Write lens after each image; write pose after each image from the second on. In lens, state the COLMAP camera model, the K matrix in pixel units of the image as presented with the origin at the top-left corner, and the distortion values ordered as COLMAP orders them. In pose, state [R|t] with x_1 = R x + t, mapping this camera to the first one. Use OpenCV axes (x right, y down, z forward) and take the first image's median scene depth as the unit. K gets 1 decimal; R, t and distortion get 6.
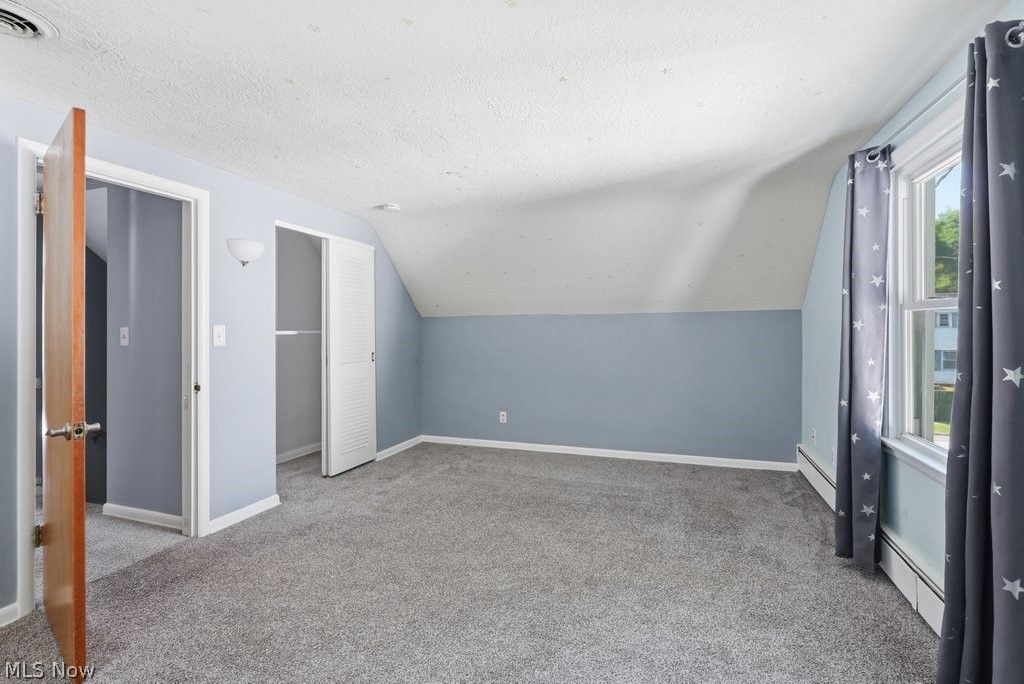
lens RADIAL K [[473.4, 0, 510.5], [0, 473.4, 332.4], [0, 0, 1]] dist [-0.008176, 0.002515]
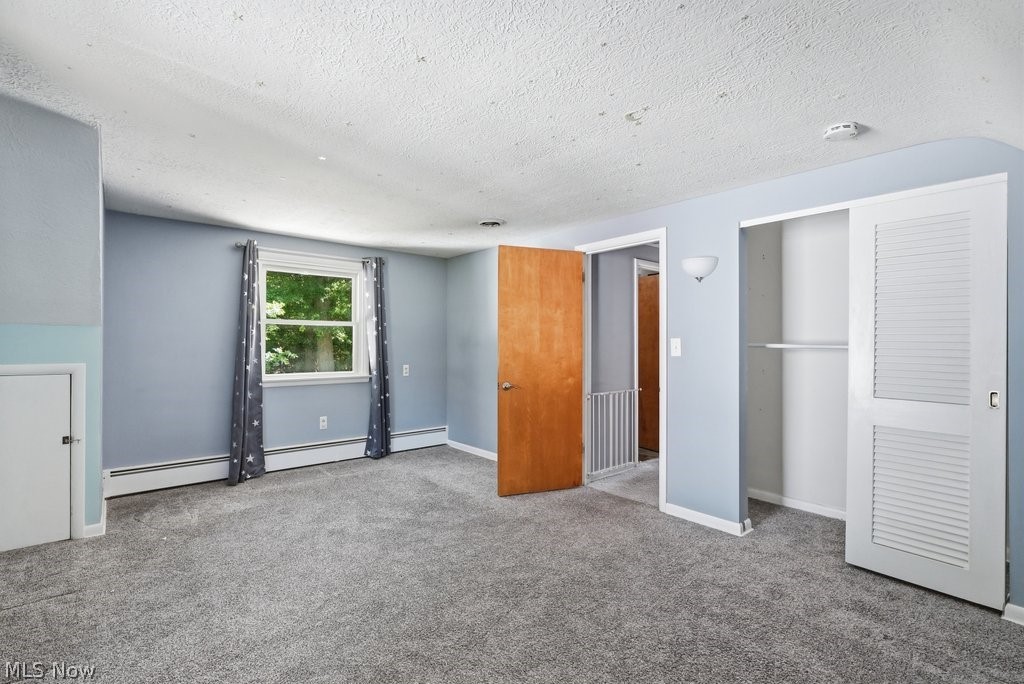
lens RADIAL K [[473.4, 0, 510.2], [0, 473.4, 343.5], [0, 0, 1]] dist [-0.008176, 0.002515]
pose [[-0.508957, 0.004724, -0.860779, 0.509574], [-0.005846, 0.999943, 0.008944, -0.008606], [0.860772, 0.009584, -0.508900, 1.086231]]
